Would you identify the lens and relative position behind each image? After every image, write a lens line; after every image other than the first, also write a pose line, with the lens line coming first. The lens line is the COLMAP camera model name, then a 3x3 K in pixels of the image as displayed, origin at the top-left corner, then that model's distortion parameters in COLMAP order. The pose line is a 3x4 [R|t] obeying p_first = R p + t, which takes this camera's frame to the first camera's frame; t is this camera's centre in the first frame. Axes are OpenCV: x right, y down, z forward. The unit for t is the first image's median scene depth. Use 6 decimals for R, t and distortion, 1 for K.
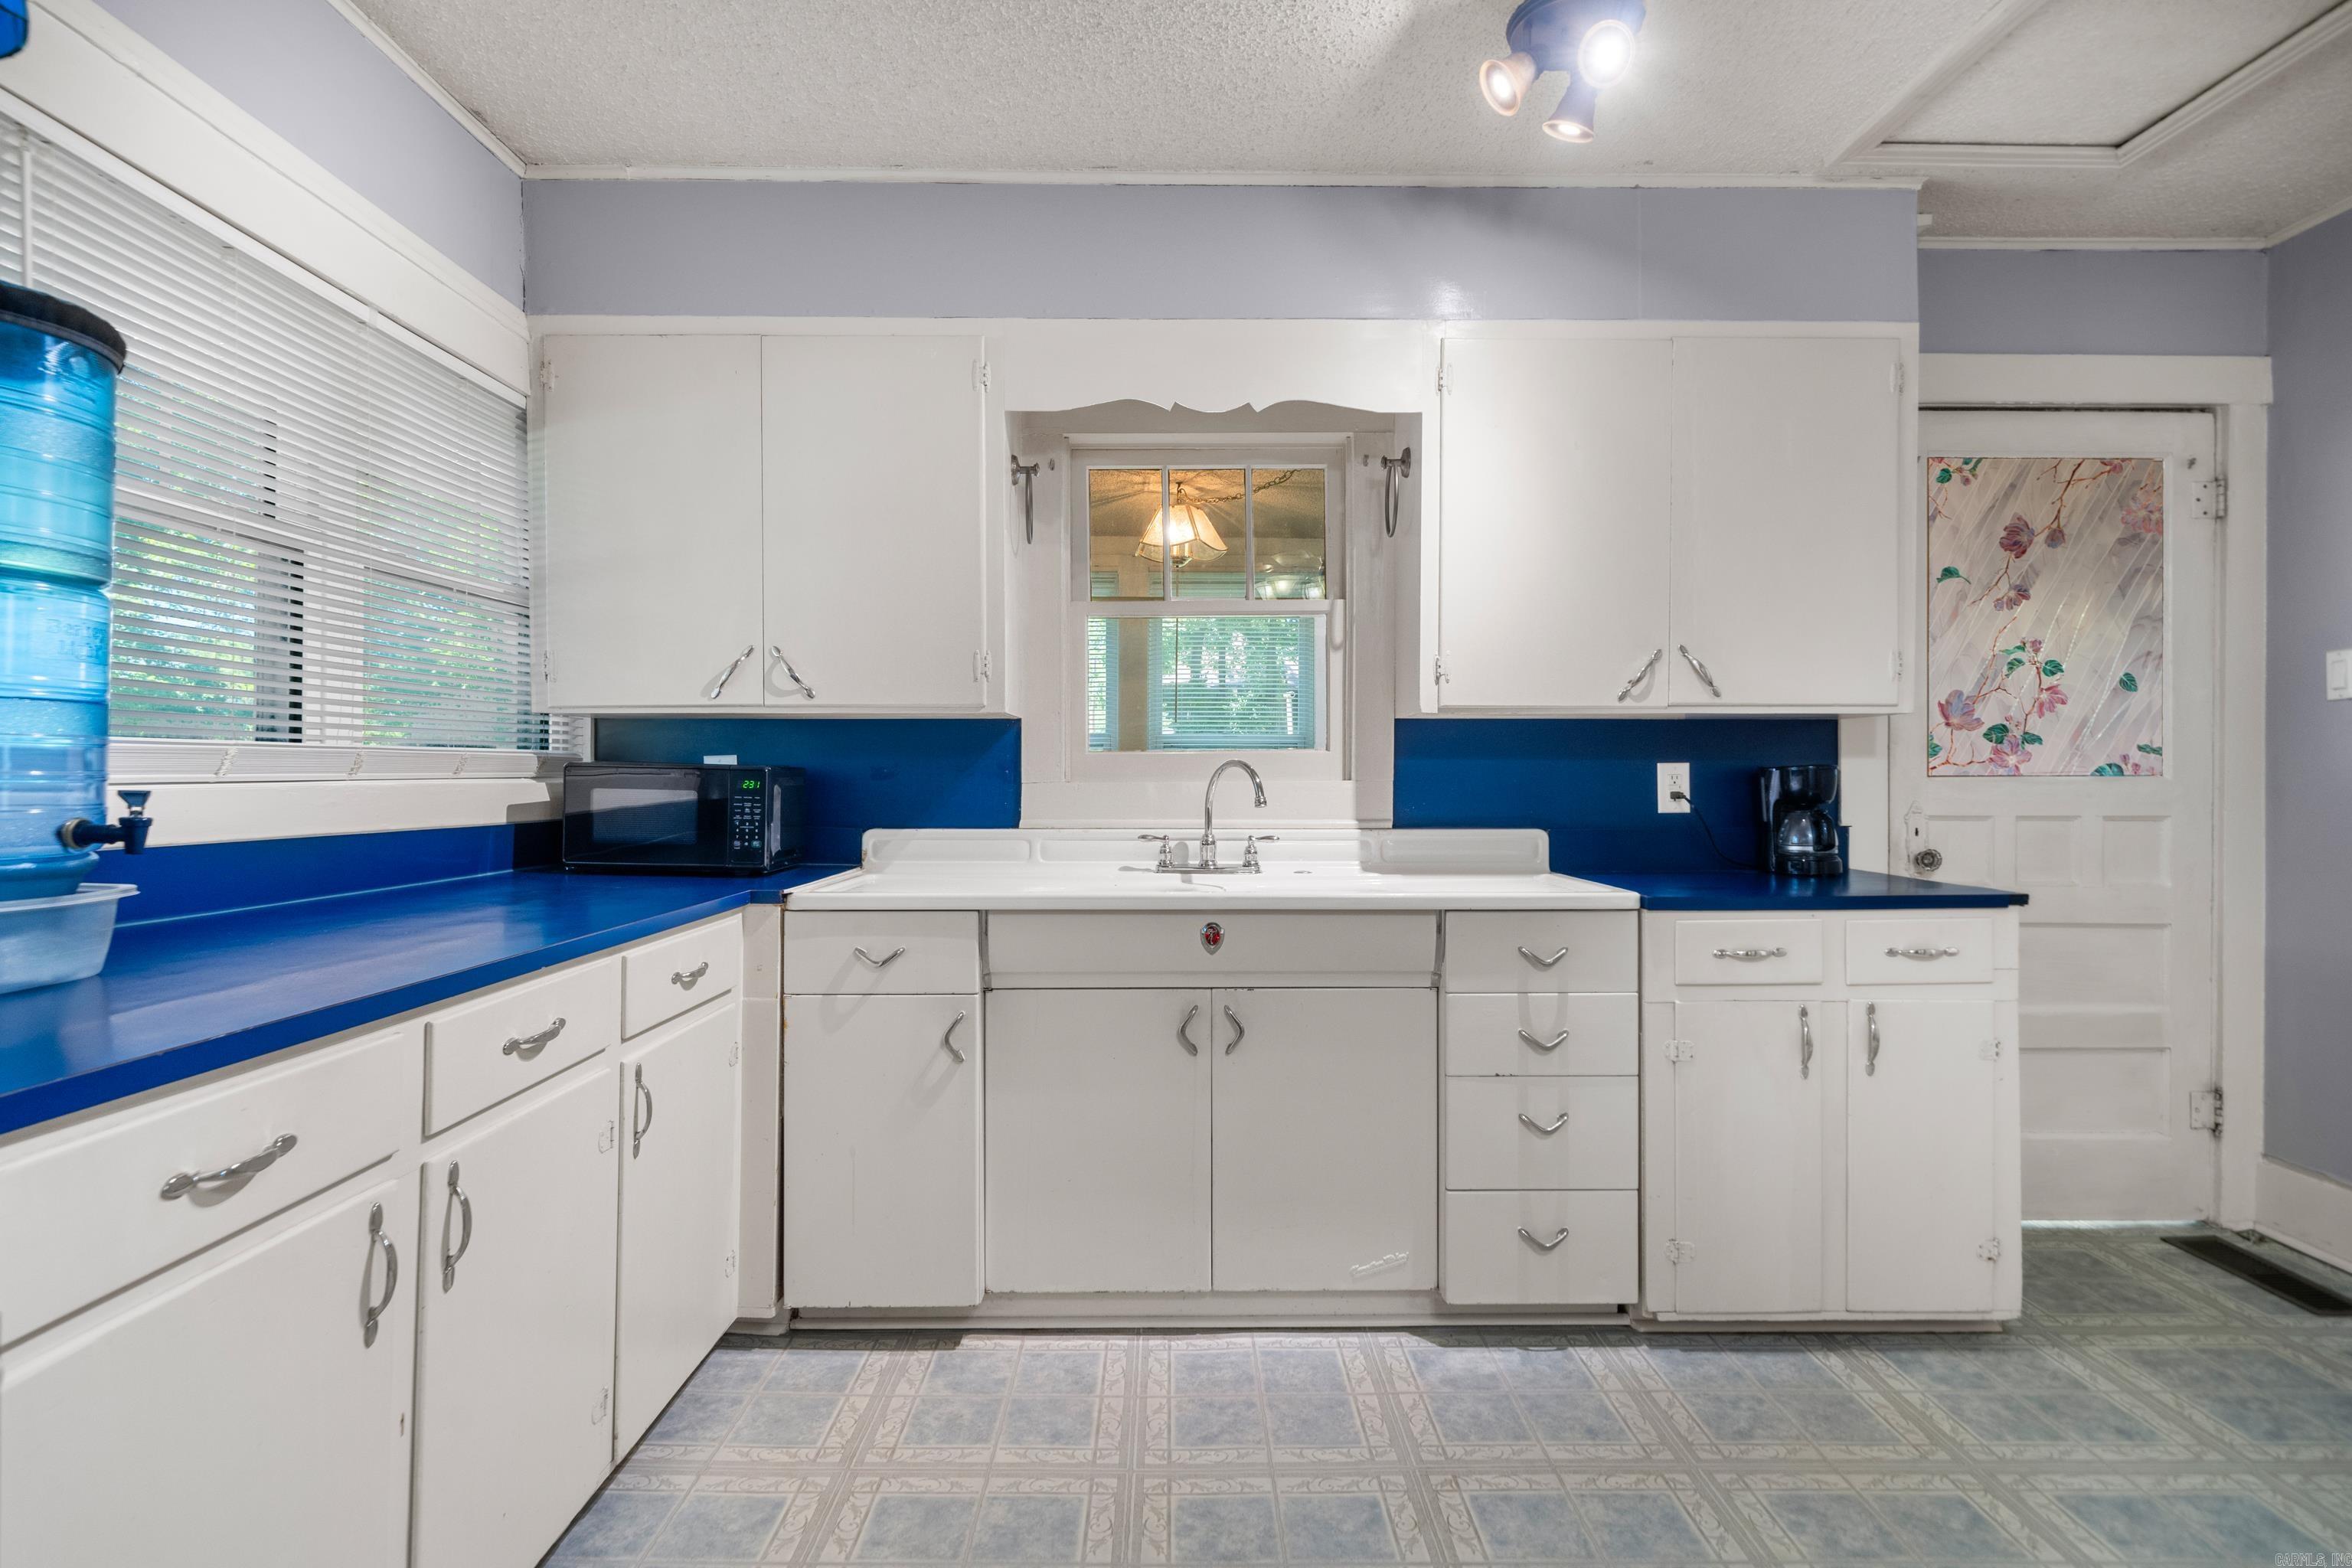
lens RADIAL K [[1150.1, 0, 1176.0], [0, 1150.1, 784.0], [0, 0, 1]] dist [-0.000483, -0.000077]
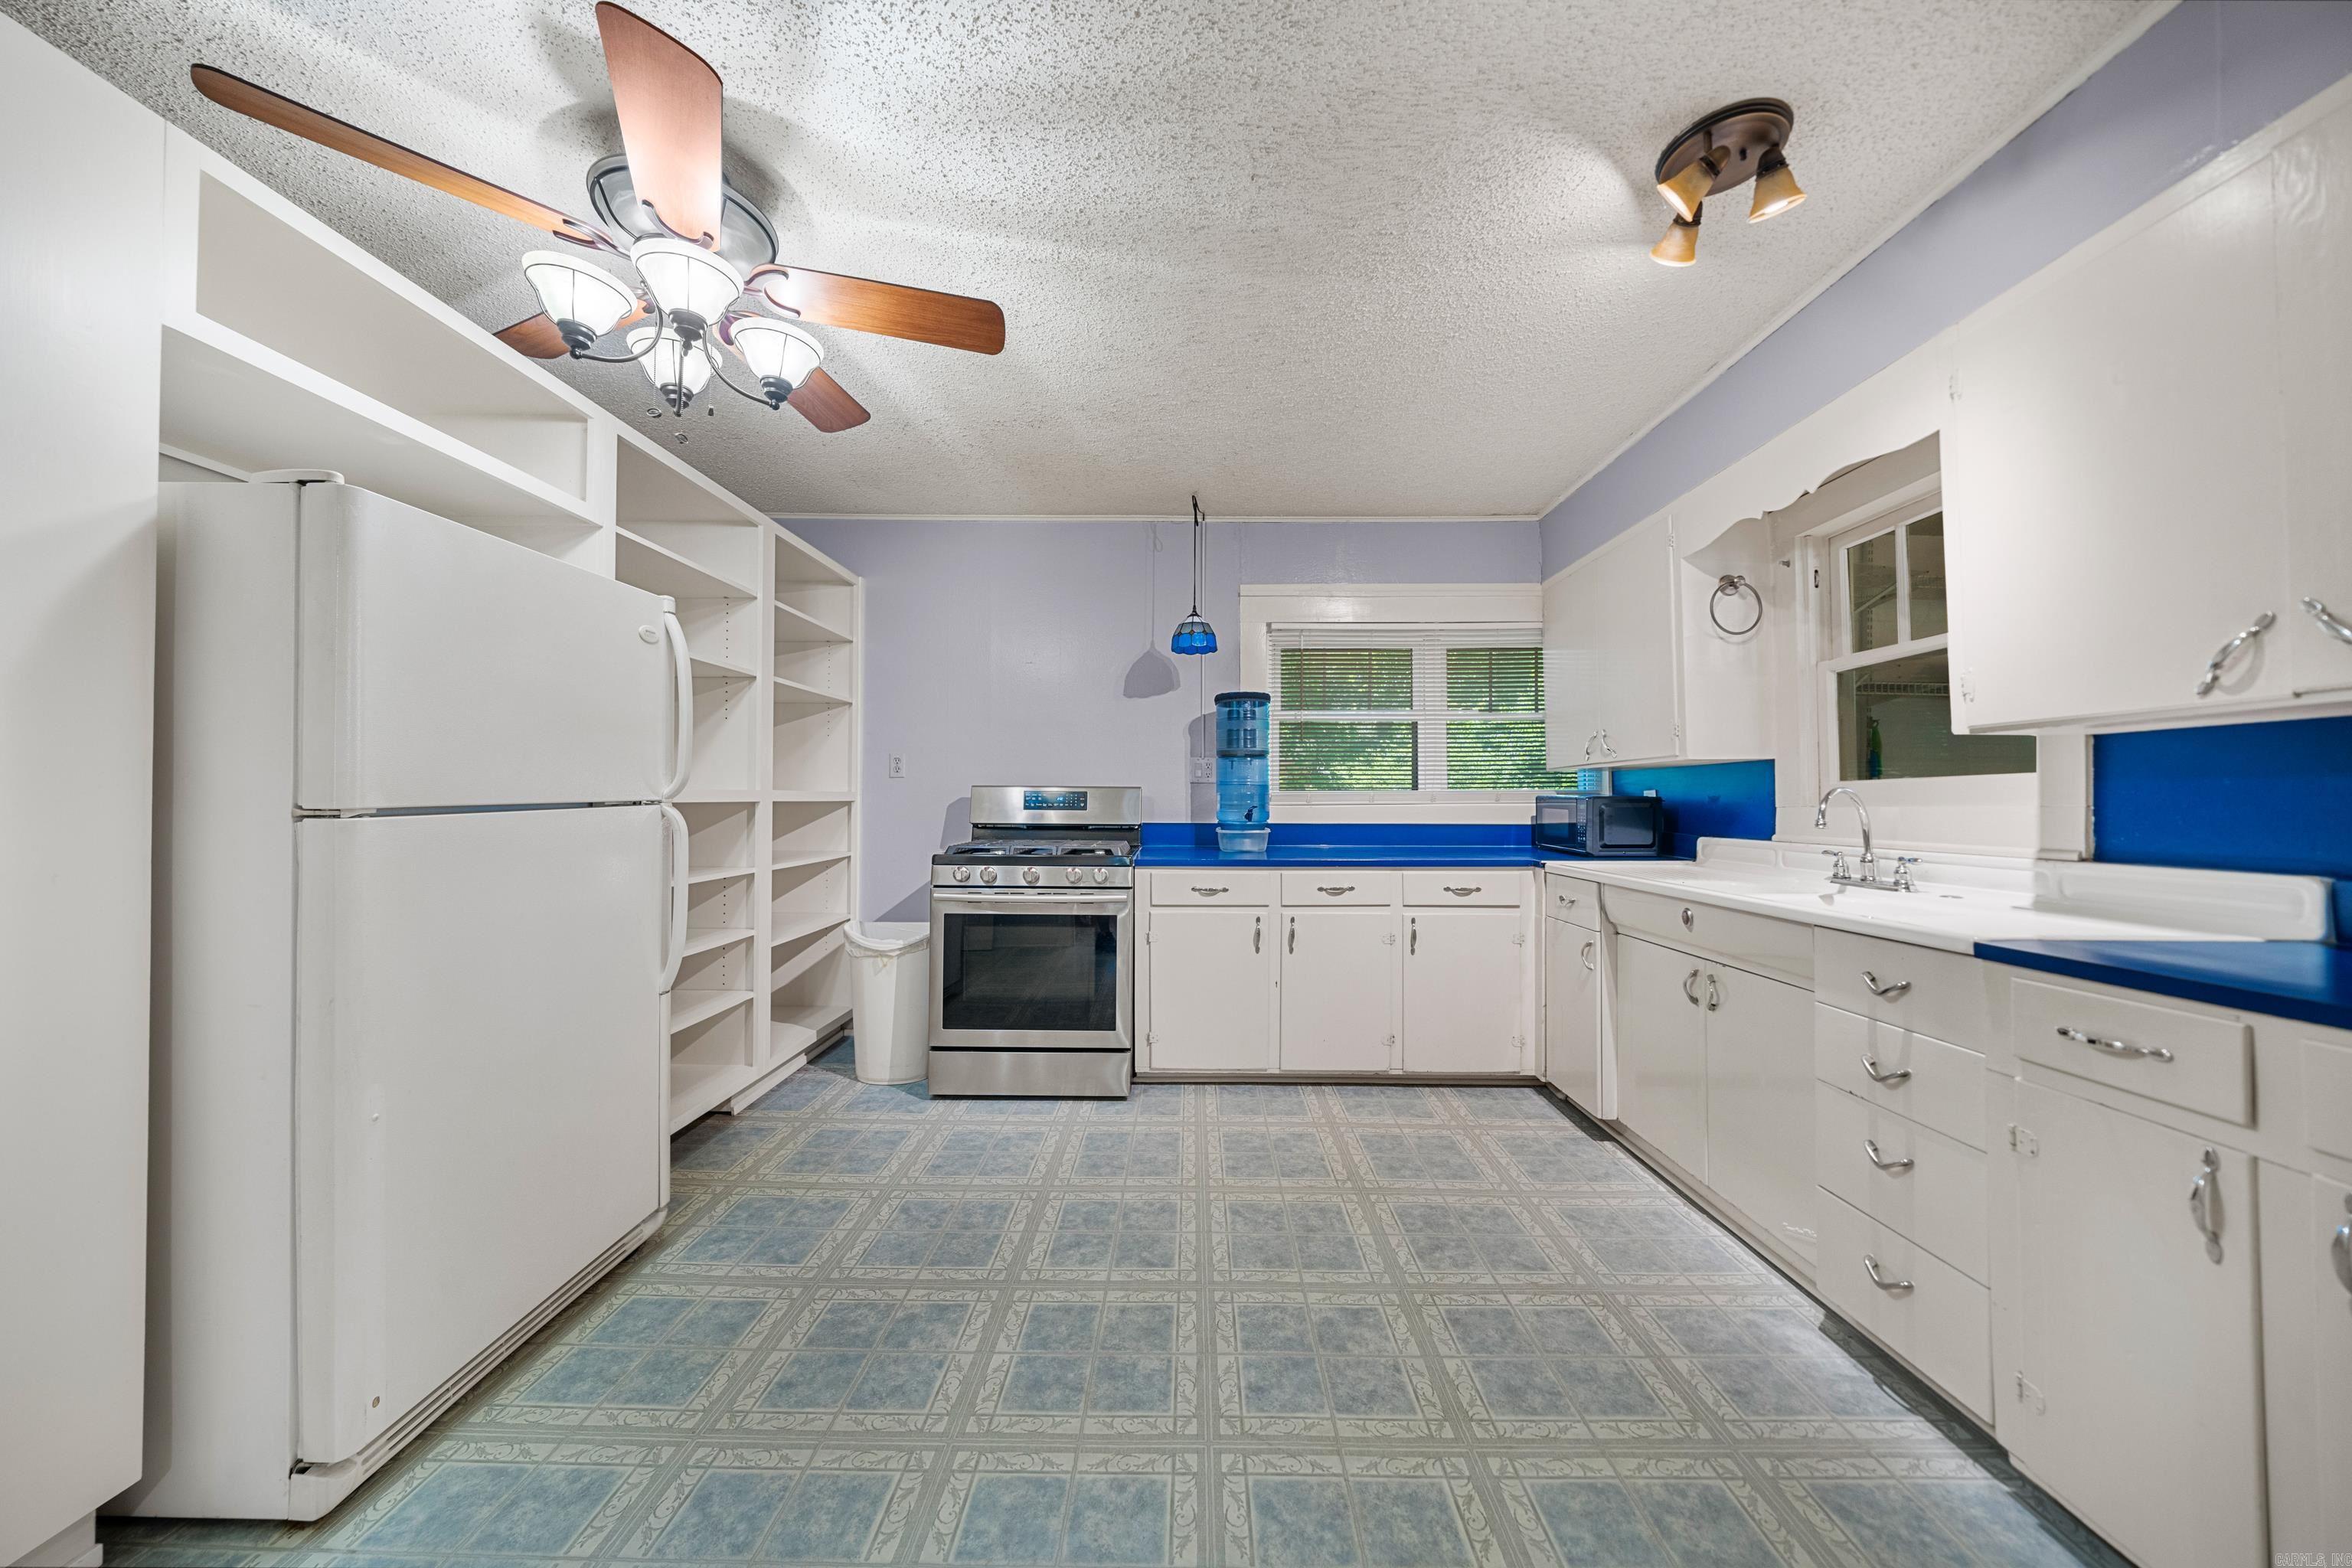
lens RADIAL K [[778.3, 0, 1179.2], [0, 778.3, 795.7], [0, 0, 1]] dist [-0.012116, 0.000002]
pose [[-0.019194, -0.009480, -0.999771, 1.014790], [-0.004968, 0.999944, -0.009386, -0.002908], [0.999803, 0.004787, -0.019240, 0.427866]]
